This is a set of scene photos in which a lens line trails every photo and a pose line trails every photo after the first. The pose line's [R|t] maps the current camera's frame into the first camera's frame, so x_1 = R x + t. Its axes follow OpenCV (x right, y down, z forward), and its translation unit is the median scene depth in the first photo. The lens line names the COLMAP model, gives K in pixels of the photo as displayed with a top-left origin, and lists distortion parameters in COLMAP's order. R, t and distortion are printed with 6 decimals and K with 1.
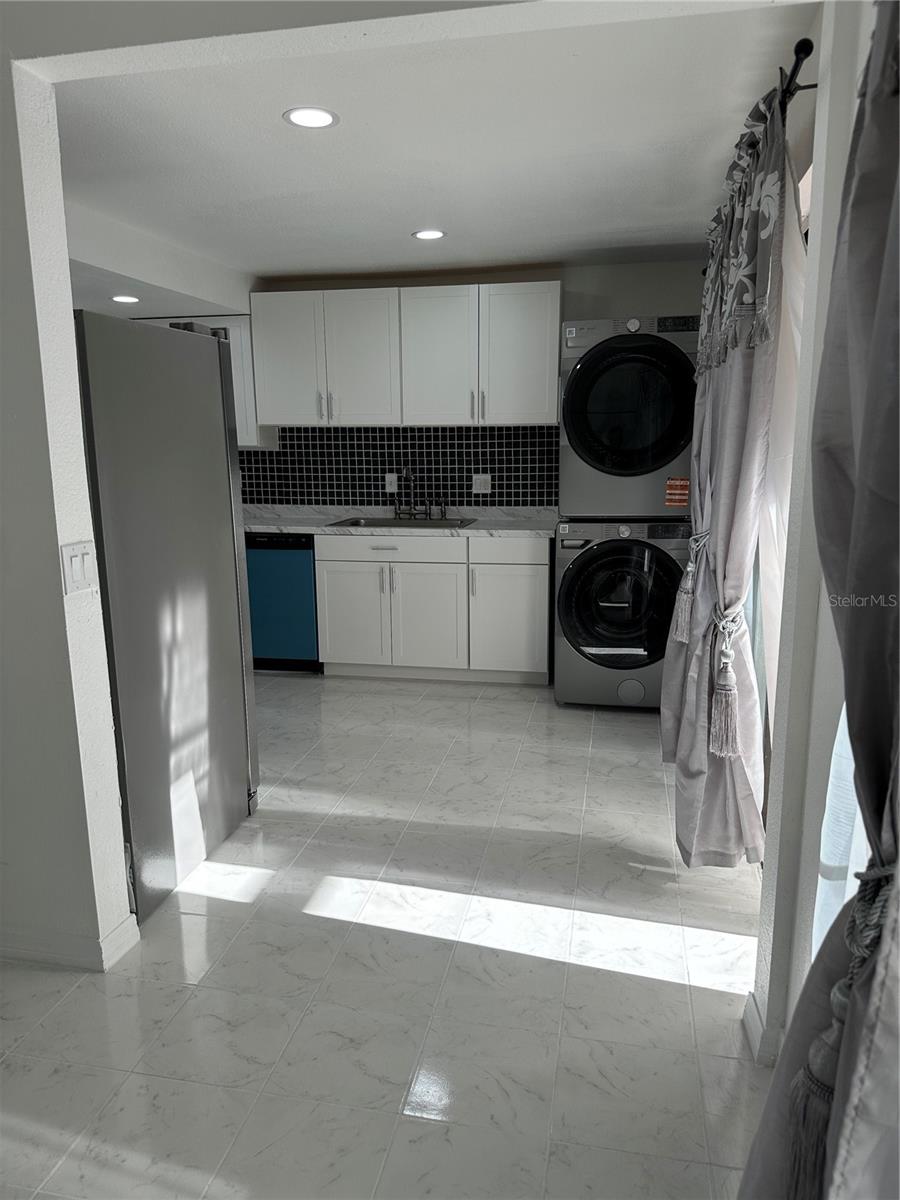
lens RADIAL K [[822.4, 0, 447.7], [0, 822.4, 602.4], [0, 0, 1]] dist [0.029005, 0.000614]
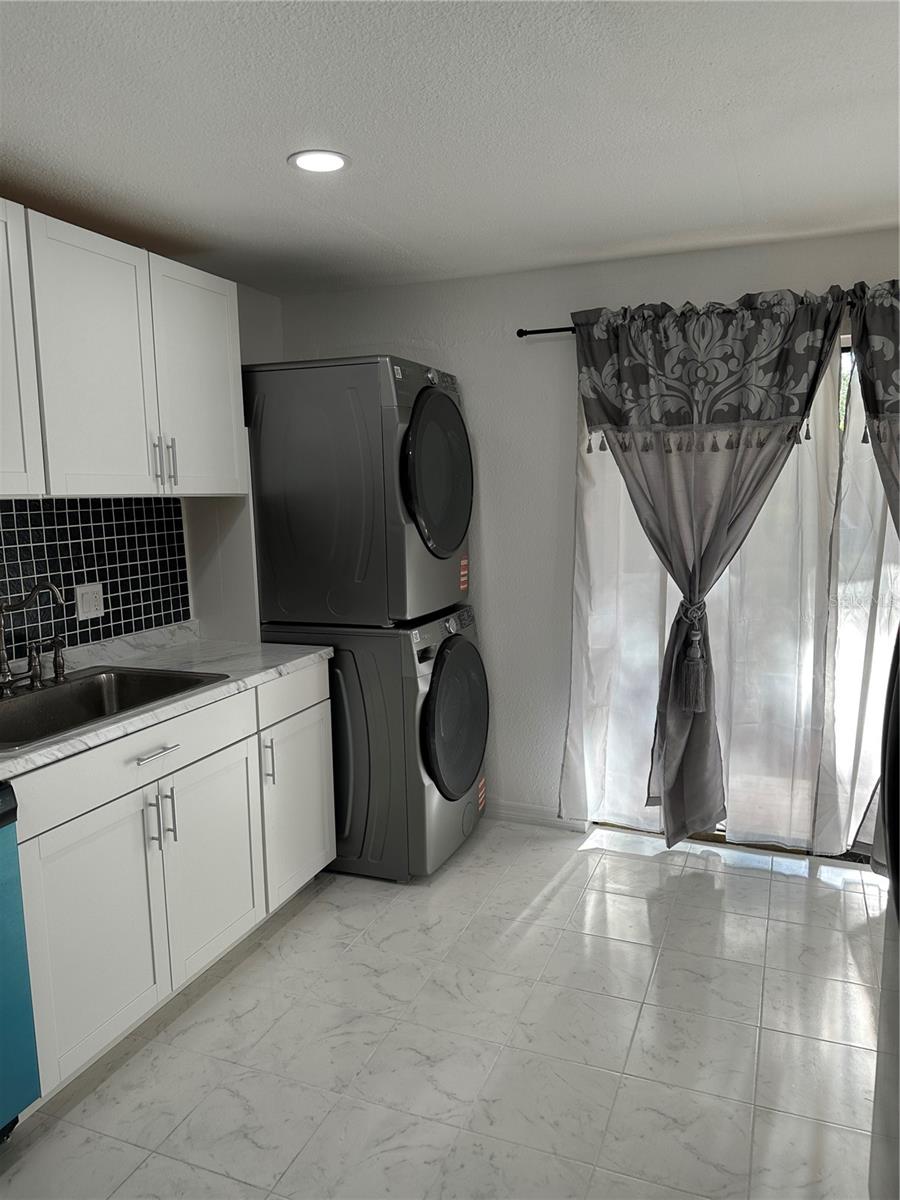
lens RADIAL K [[822.4, 0, 449.2], [0, 822.4, 602.9], [0, 0, 1]] dist [0.029005, 0.000614]
pose [[0.181538, -0.123906, 0.975547, -0.452610], [0.207709, 0.974480, 0.085118, -0.141258], [-0.961198, 0.187178, 0.202641, 0.665196]]
